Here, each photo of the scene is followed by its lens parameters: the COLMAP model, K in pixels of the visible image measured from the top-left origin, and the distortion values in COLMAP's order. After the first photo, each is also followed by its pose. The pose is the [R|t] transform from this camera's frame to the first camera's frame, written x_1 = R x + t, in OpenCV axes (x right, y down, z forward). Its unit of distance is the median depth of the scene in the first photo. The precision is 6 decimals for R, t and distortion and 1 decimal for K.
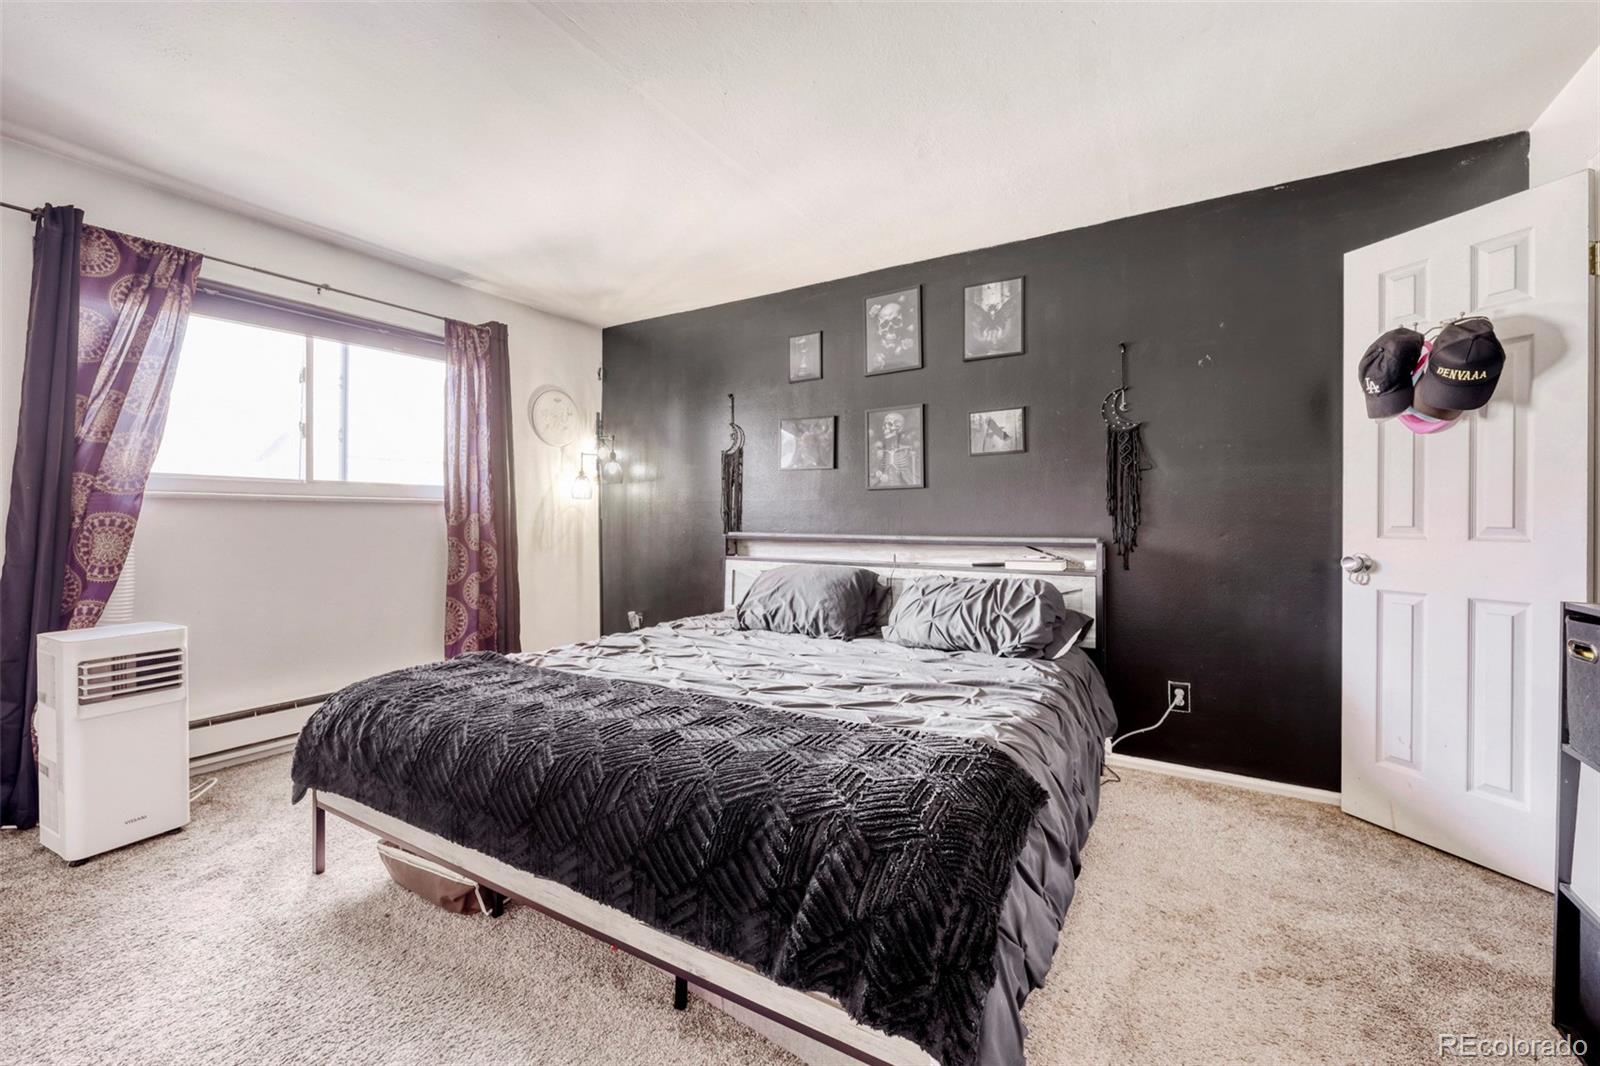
lens RADIAL K [[651.0, 0, 797.4], [0, 651.0, 524.9], [0, 0, 1]] dist [-0.002475, 0.001148]
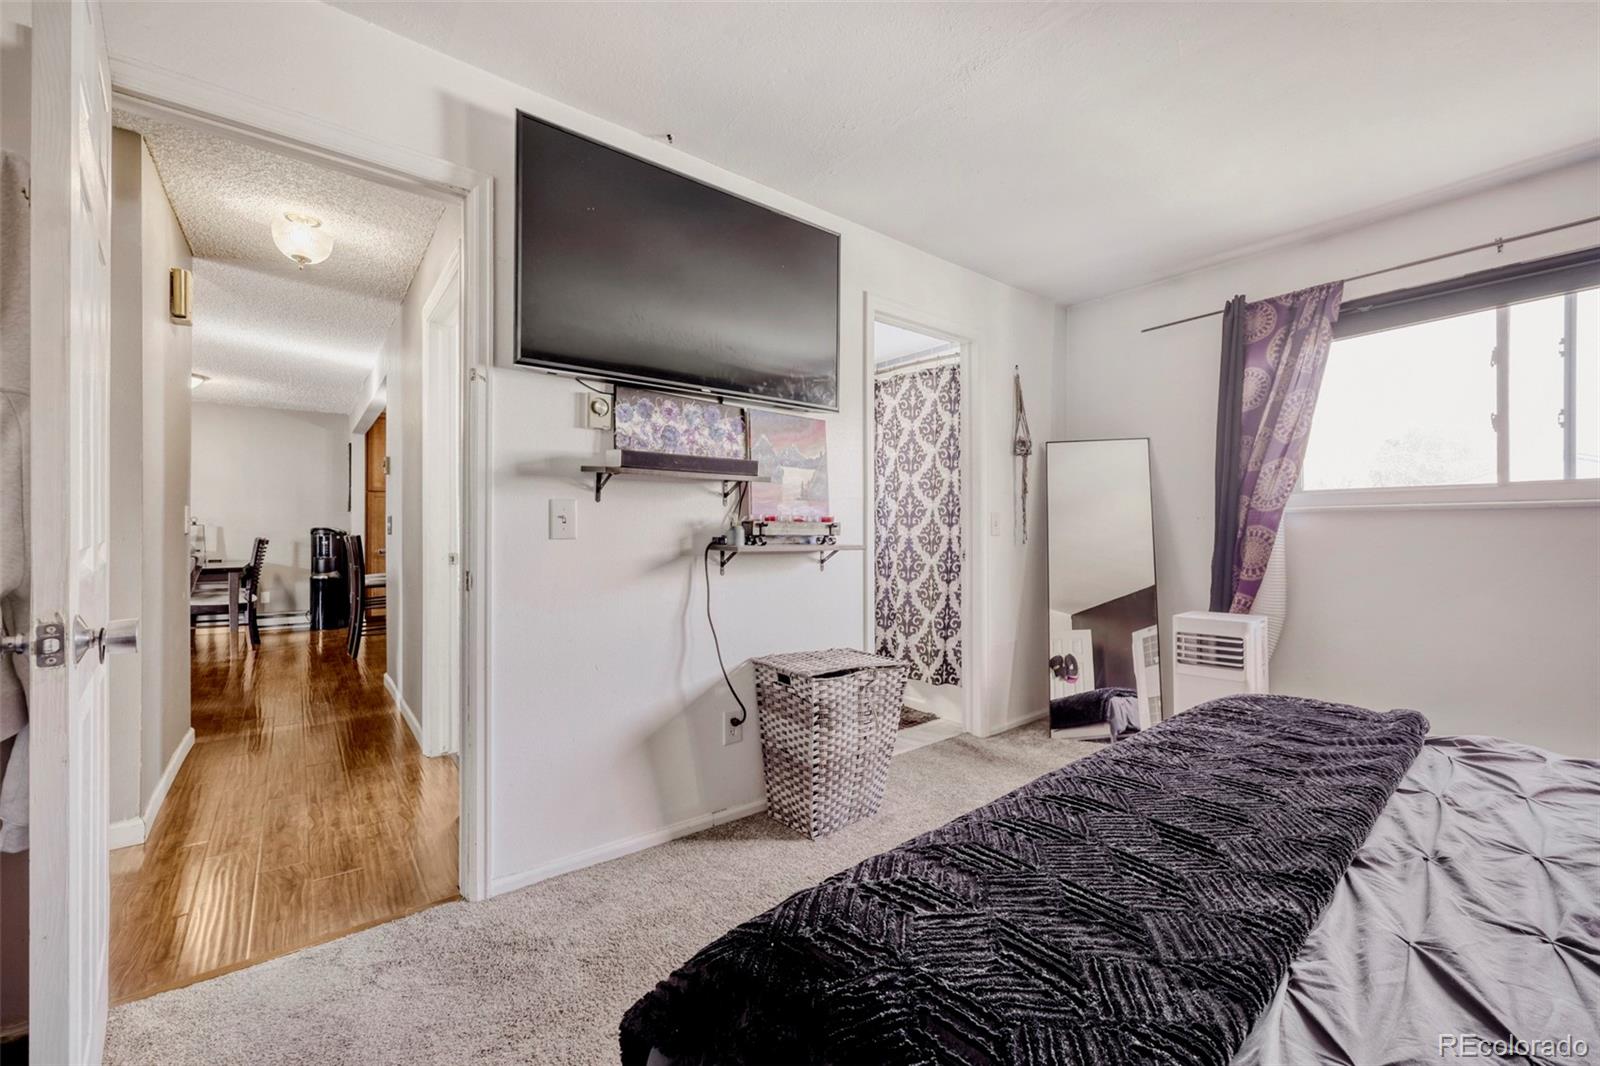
lens RADIAL K [[651.0, 0, 803.3], [0, 651.0, 533.0], [0, 0, 1]] dist [-0.002475, 0.001148]
pose [[-0.336998, -0.000235, -0.941505, 0.412180], [-0.008220, 0.999963, 0.002693, -0.000548], [0.941469, 0.008646, -0.336988, 0.587286]]
